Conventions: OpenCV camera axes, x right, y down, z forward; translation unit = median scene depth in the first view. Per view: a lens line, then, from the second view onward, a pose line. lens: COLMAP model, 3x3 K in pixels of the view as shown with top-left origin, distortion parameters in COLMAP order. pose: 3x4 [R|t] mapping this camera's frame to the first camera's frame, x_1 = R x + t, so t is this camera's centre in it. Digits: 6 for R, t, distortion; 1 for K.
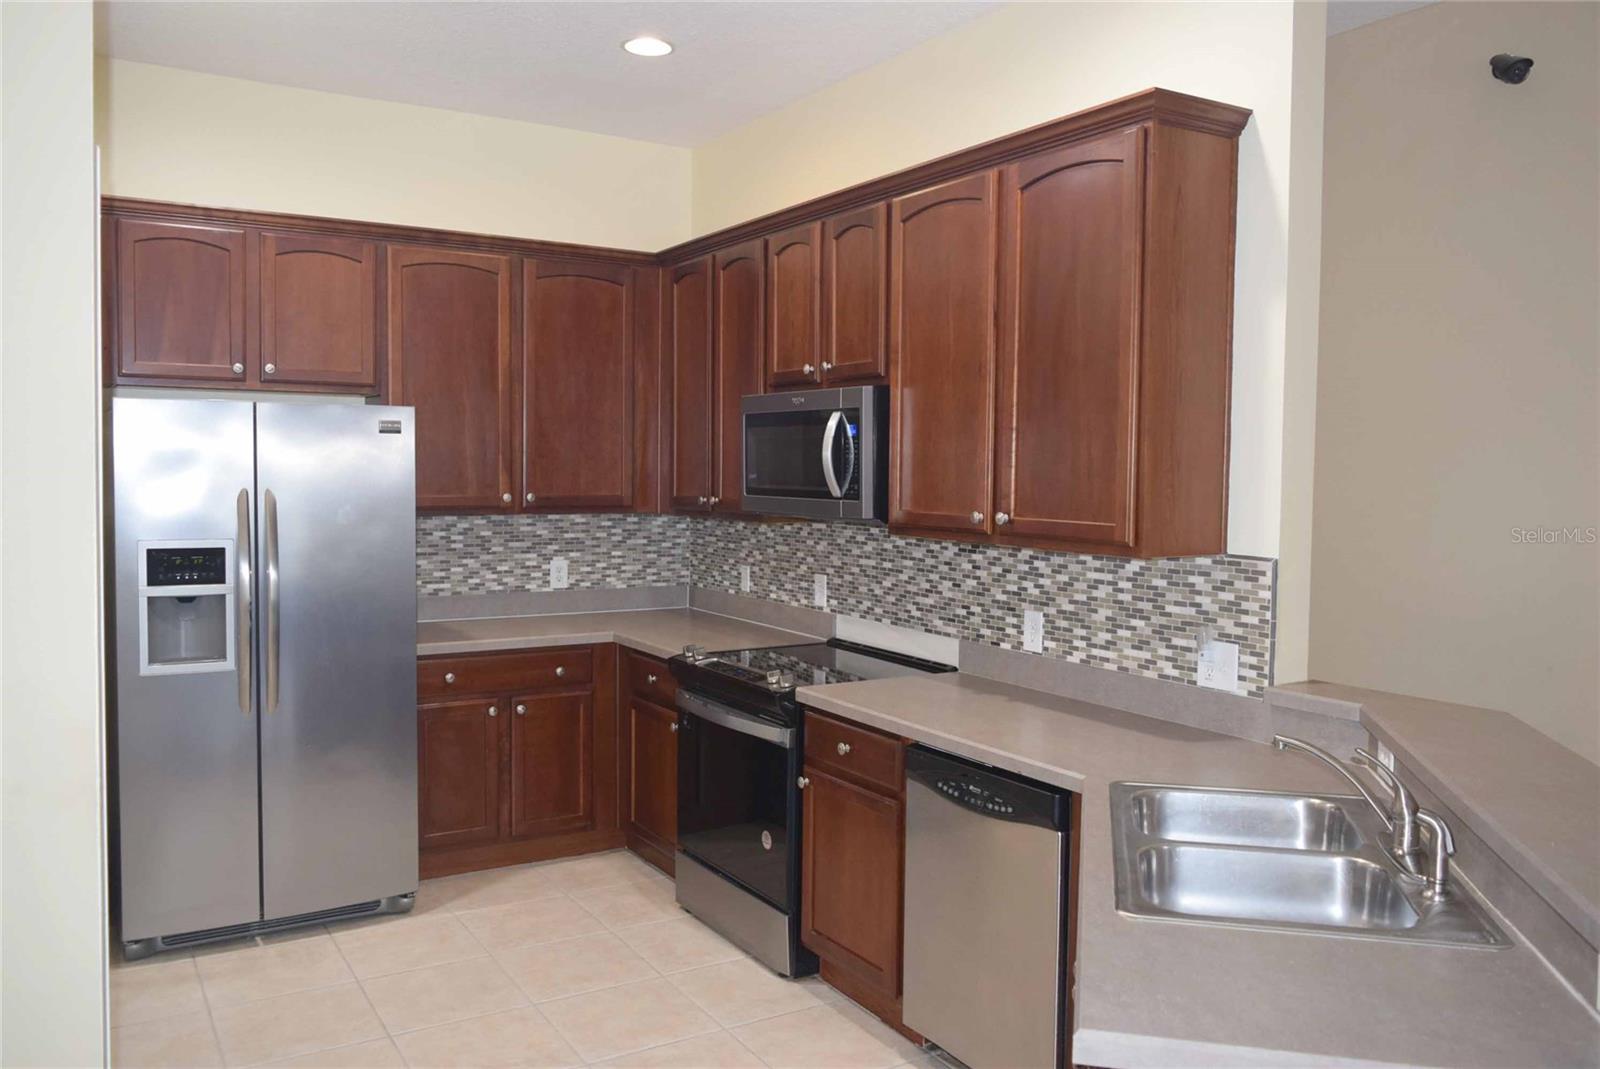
lens RADIAL K [[1244.4, 0, 800.6], [0, 1244.4, 523.8], [0, 0, 1]] dist [-0.023032, 0.024212]
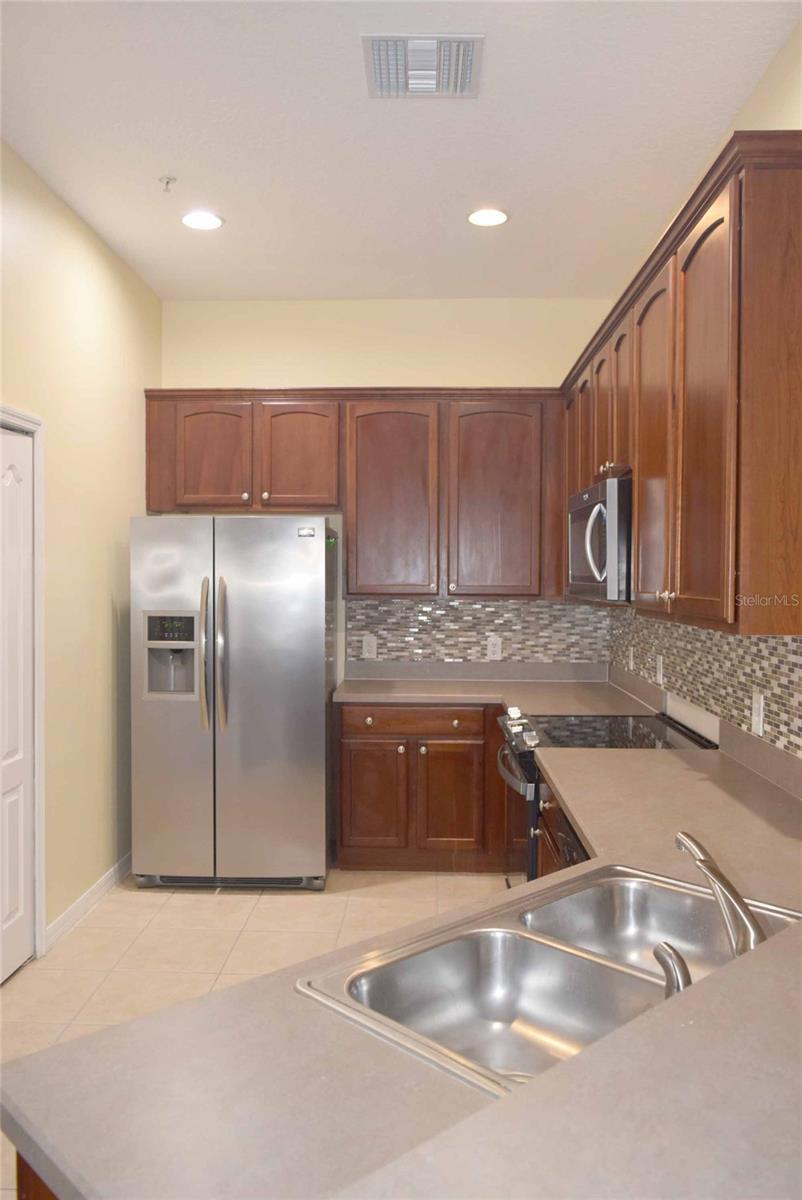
lens RADIAL K [[933.3, 0, 393.3], [0, 933.3, 599.1], [0, 0, 1]] dist [-0.023032, 0.024212]
pose [[0.835049, 0.007114, -0.550129, 0.281146], [-0.021624, 0.999568, -0.019897, 0.012673], [0.549750, 0.028511, 0.834842, 0.171579]]
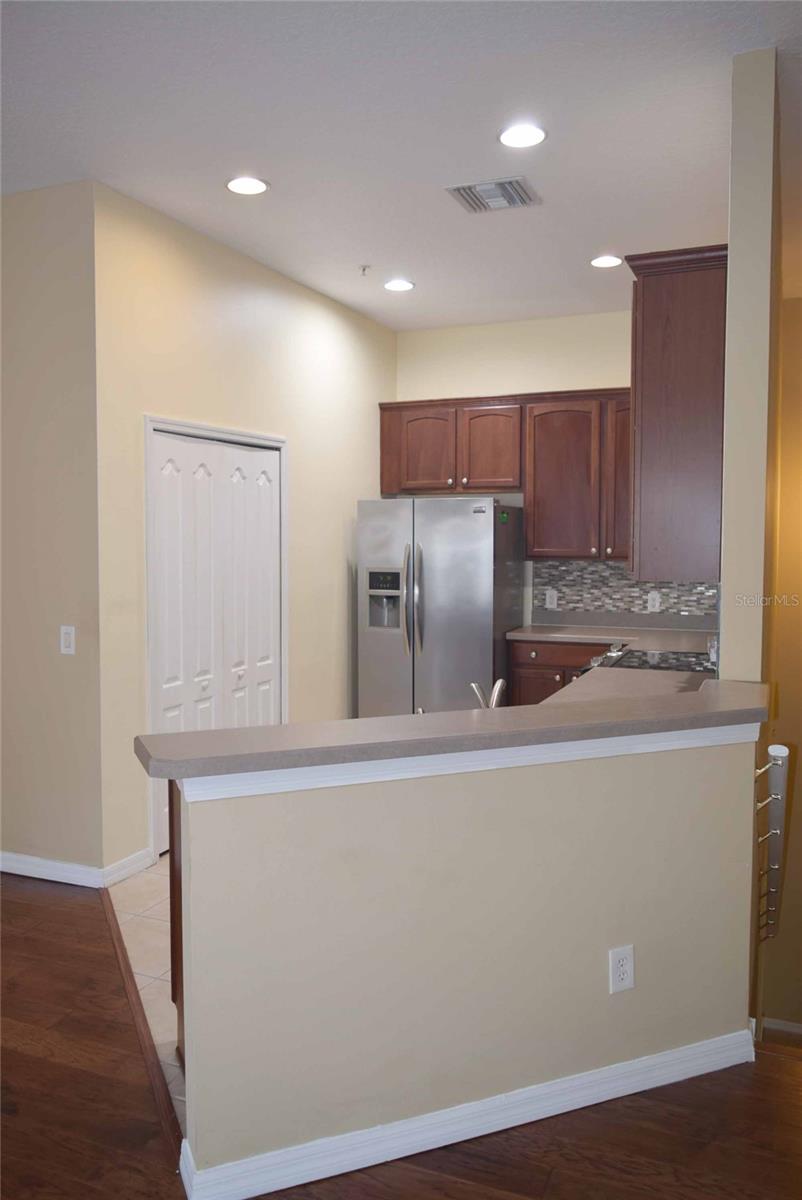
lens RADIAL K [[933.3, 0, 397.3], [0, 933.3, 598.2], [0, 0, 1]] dist [-0.023032, 0.024212]
pose [[0.583873, 0.040495, -0.810834, 0.634992], [-0.032259, 0.999124, 0.026669, 0.017100], [0.811204, 0.010585, 0.584668, 0.089474]]
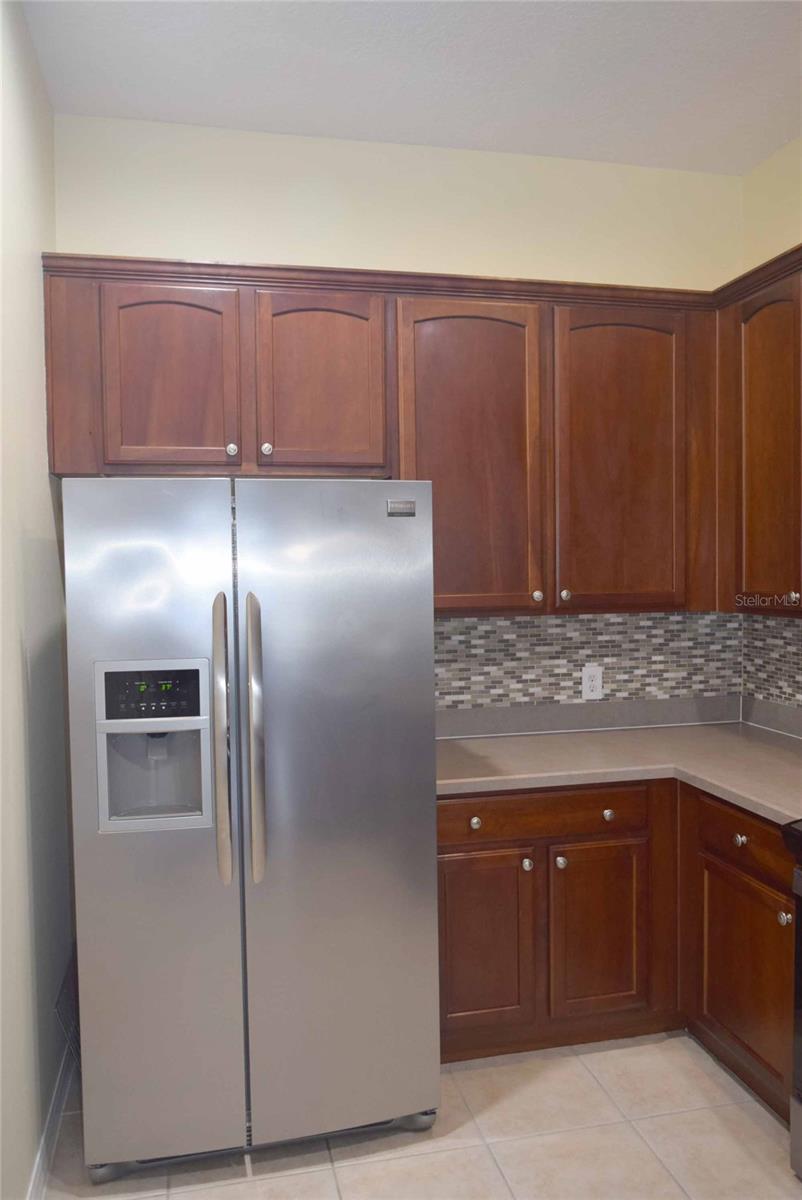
lens RADIAL K [[933.3, 0, 409.8], [0, 933.3, 601.2], [0, 0, 1]] dist [-0.023032, 0.024212]
pose [[0.950122, -0.009287, -0.311741, -0.130664], [0.007973, 0.999953, -0.005491, -0.015631], [0.311778, 0.002732, 0.950151, 0.404483]]
